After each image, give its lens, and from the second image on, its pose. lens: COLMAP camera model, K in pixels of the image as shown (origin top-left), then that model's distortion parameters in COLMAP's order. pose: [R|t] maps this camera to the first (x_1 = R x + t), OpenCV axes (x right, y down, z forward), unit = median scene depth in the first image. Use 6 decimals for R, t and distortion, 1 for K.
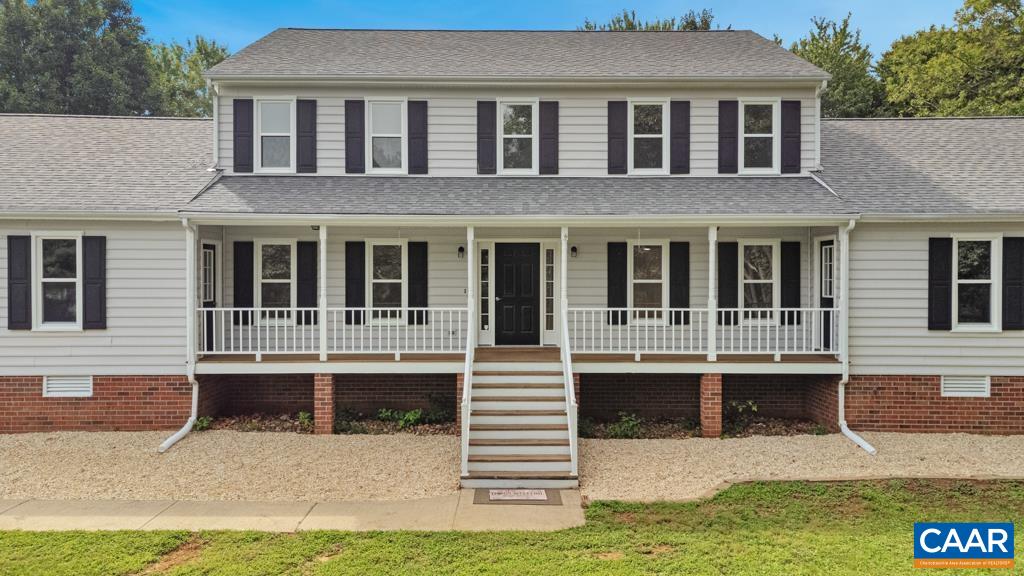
lens RADIAL K [[766.0, 0, 512.1], [0, 766.0, 240.3], [0, 0, 1]] dist [0.040560, 0.000186]
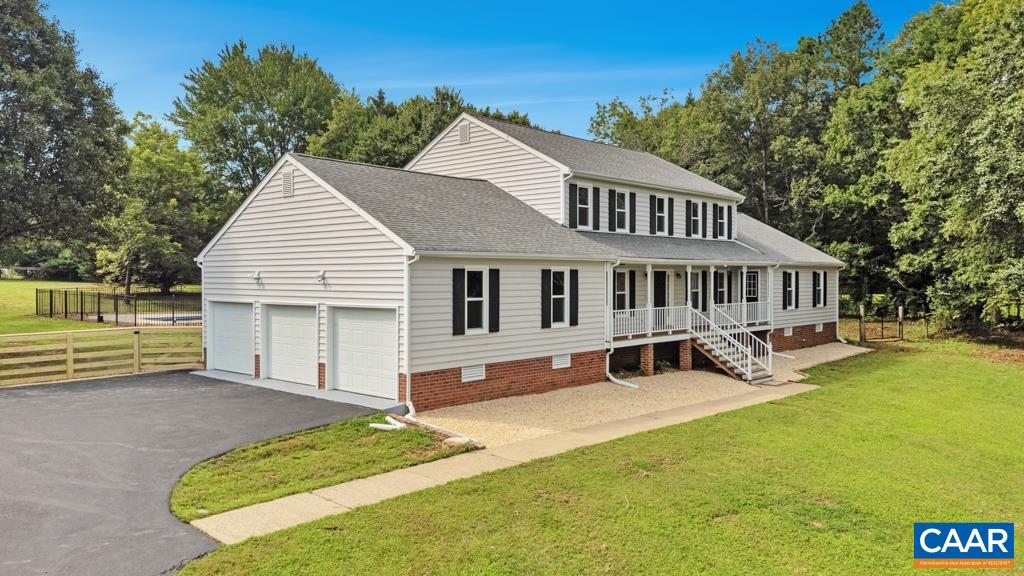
lens RADIAL K [[752.7, 0, 512.0], [0, 752.7, 288.0], [0, 0, 1]] dist [0.032514, -0.000457]
pose [[0.697390, -0.017354, 0.716482, -1.535612], [0.000041, 0.999708, 0.024175, -0.003317], [-0.716692, -0.016830, 0.697187, -0.019974]]
